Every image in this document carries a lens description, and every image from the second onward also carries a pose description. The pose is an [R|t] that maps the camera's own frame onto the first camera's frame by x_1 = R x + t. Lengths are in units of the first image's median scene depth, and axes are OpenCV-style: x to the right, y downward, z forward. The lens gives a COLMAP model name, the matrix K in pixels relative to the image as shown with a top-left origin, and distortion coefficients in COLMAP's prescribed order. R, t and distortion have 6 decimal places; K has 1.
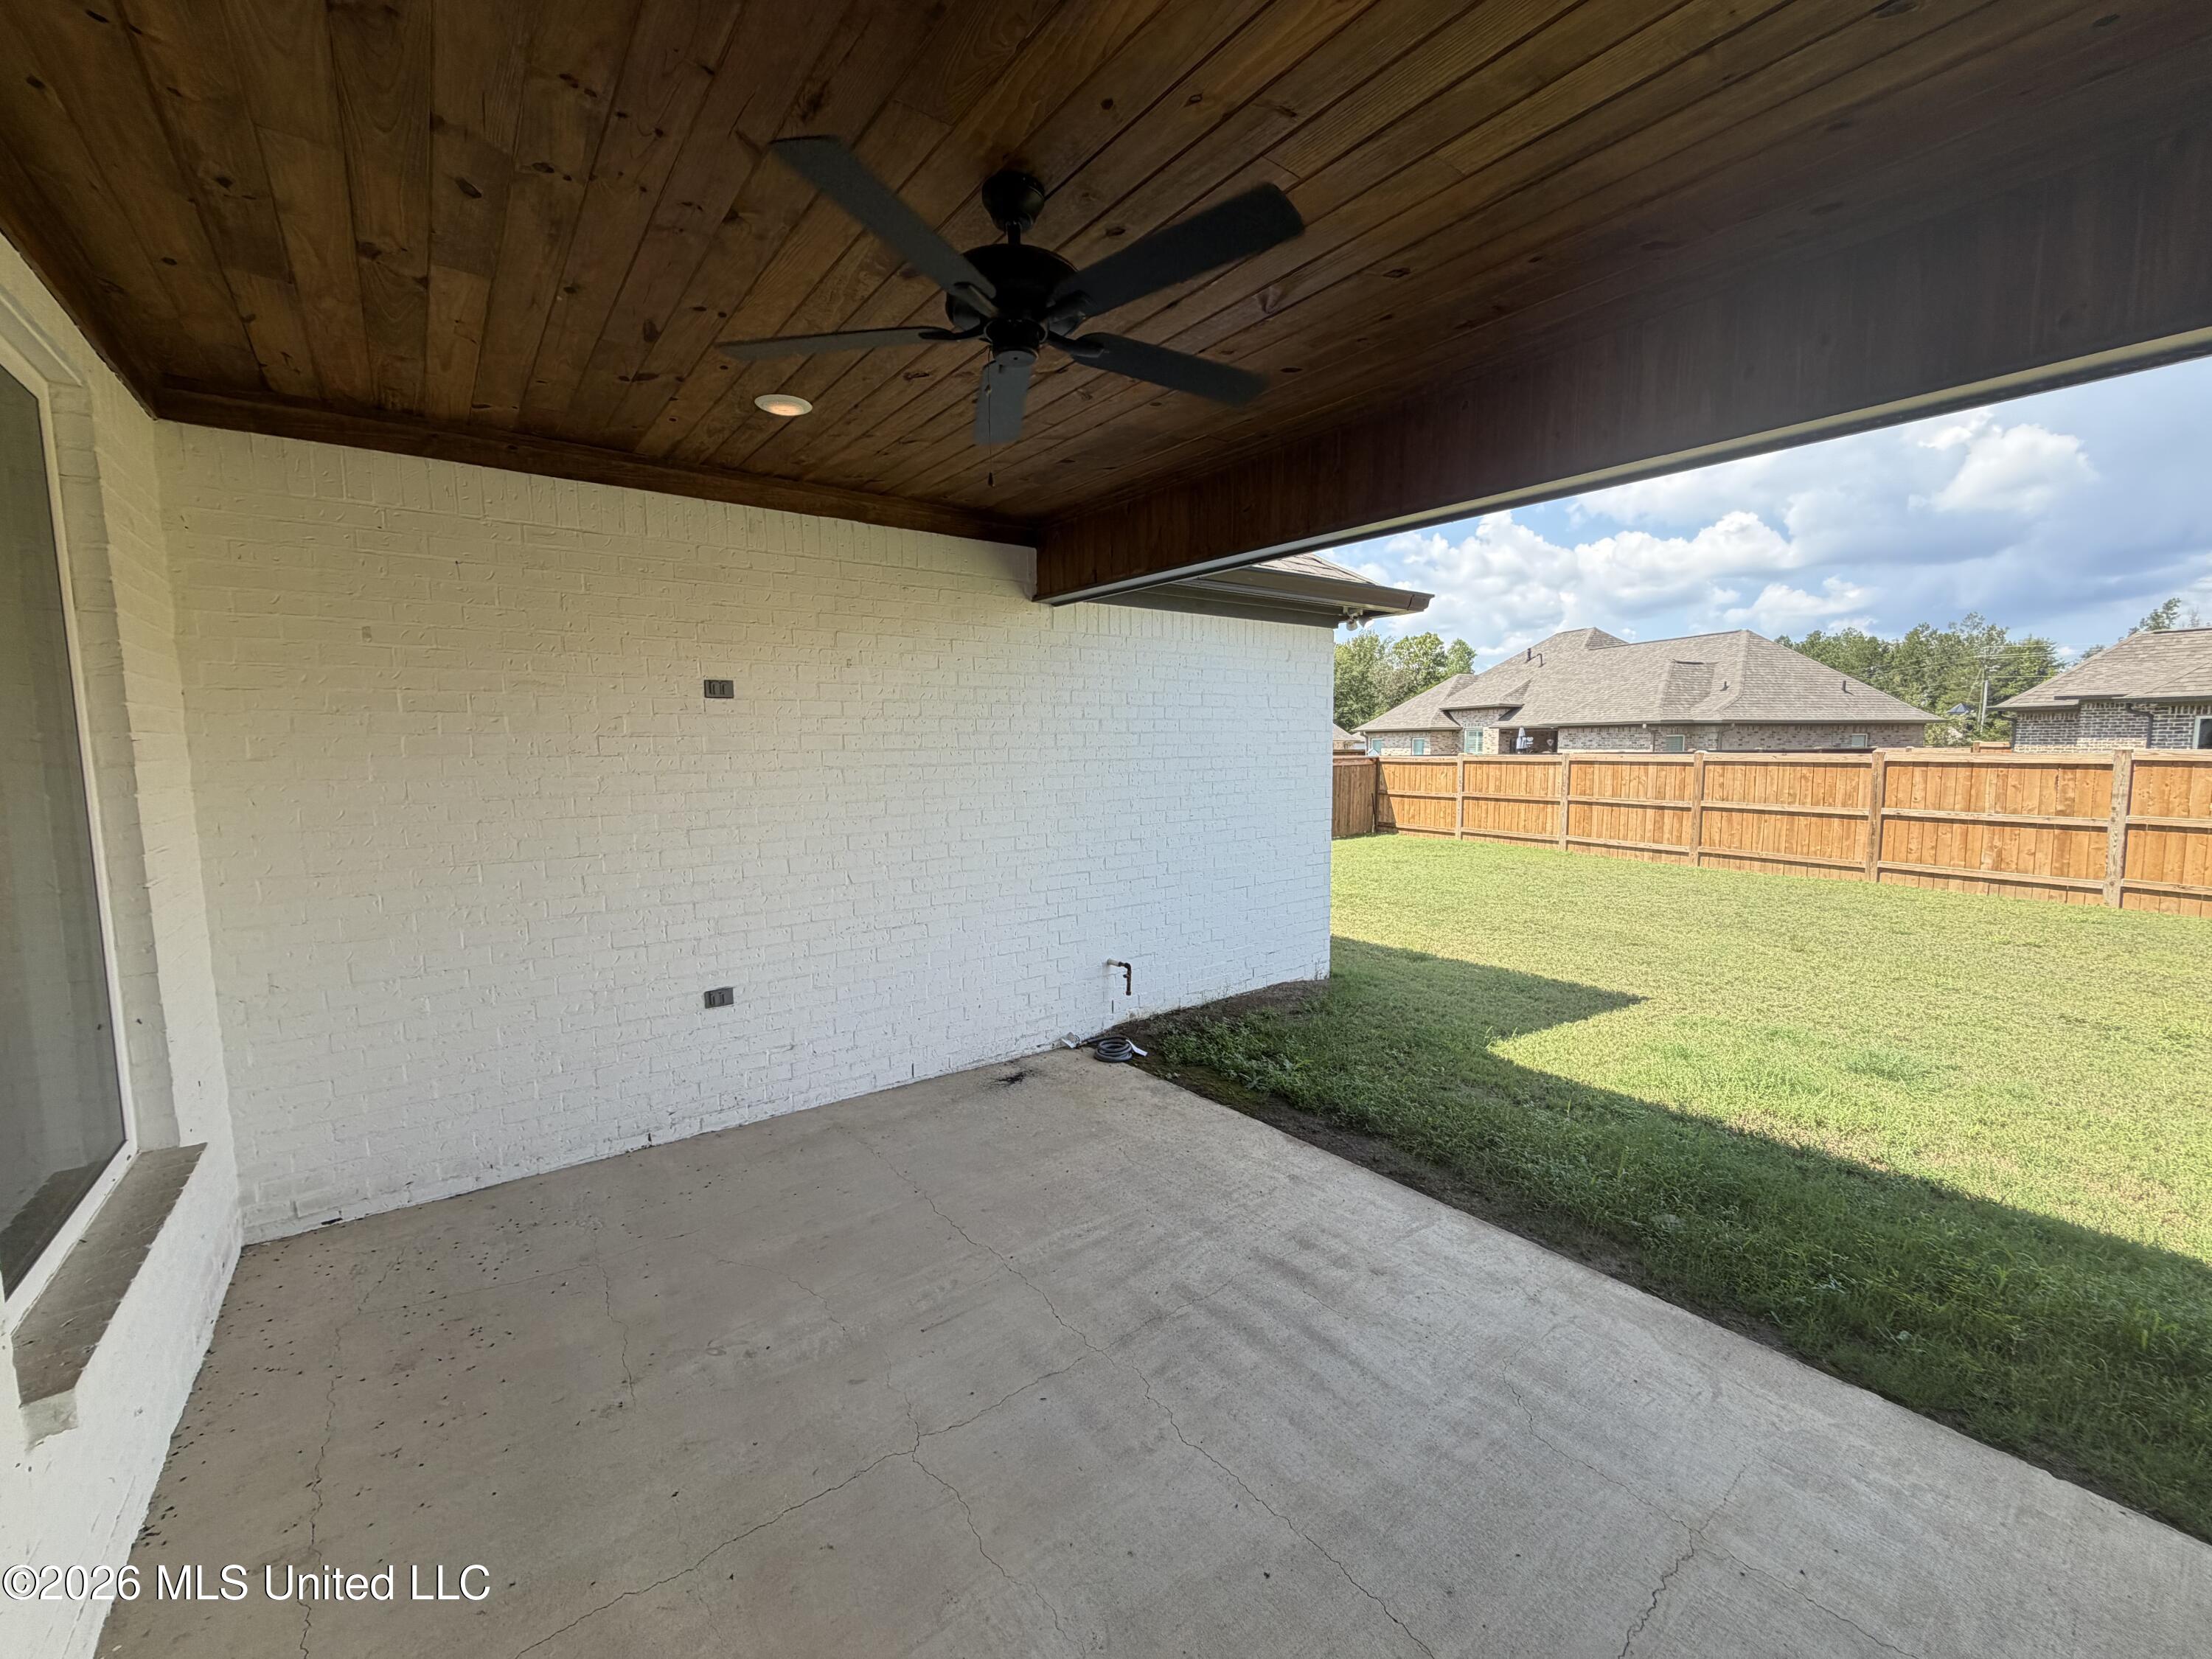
lens RADIAL K [[880.3, 0, 1096.3], [0, 880.3, 830.5], [0, 0, 1]] dist [-0.000178, 0.000228]
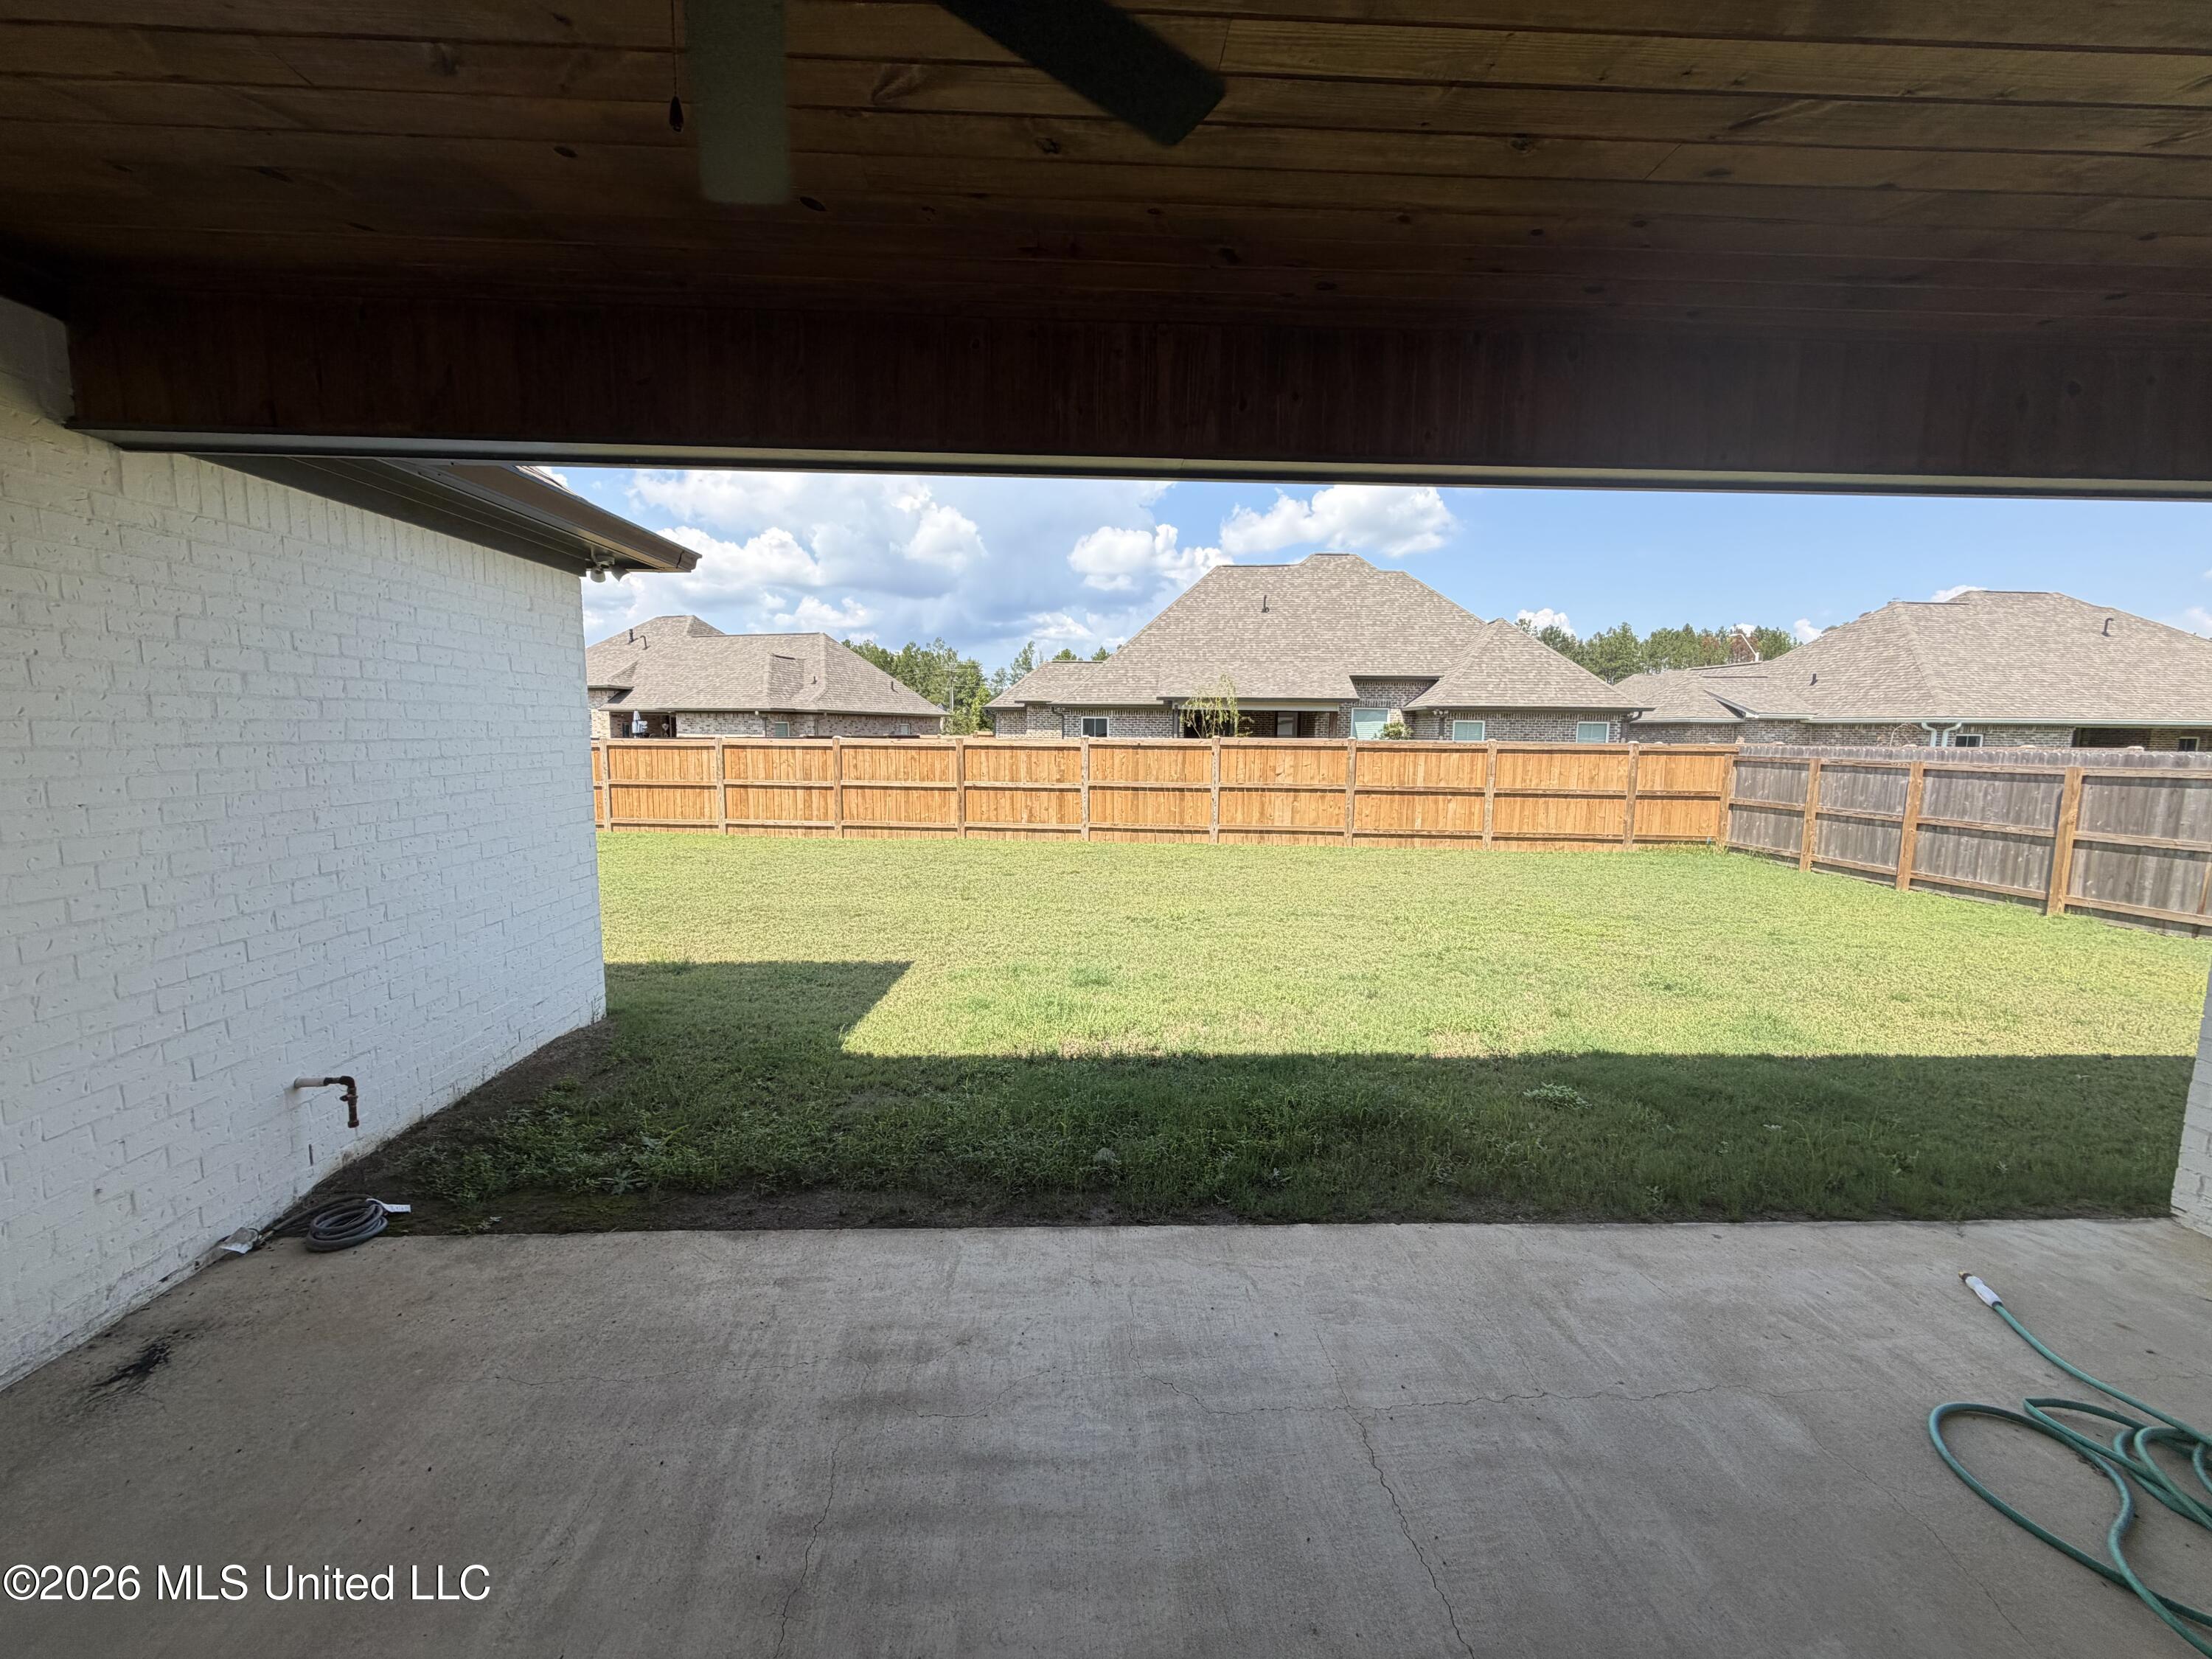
lens RADIAL K [[880.3, 0, 1094.8], [0, 880.3, 831.2], [0, 0, 1]] dist [-0.000178, 0.000228]
pose [[0.577385, -0.080200, 0.812524, -0.141259], [0.065352, 0.996511, 0.051921, -0.016226], [-0.813852, 0.023121, 0.580611, 0.206620]]
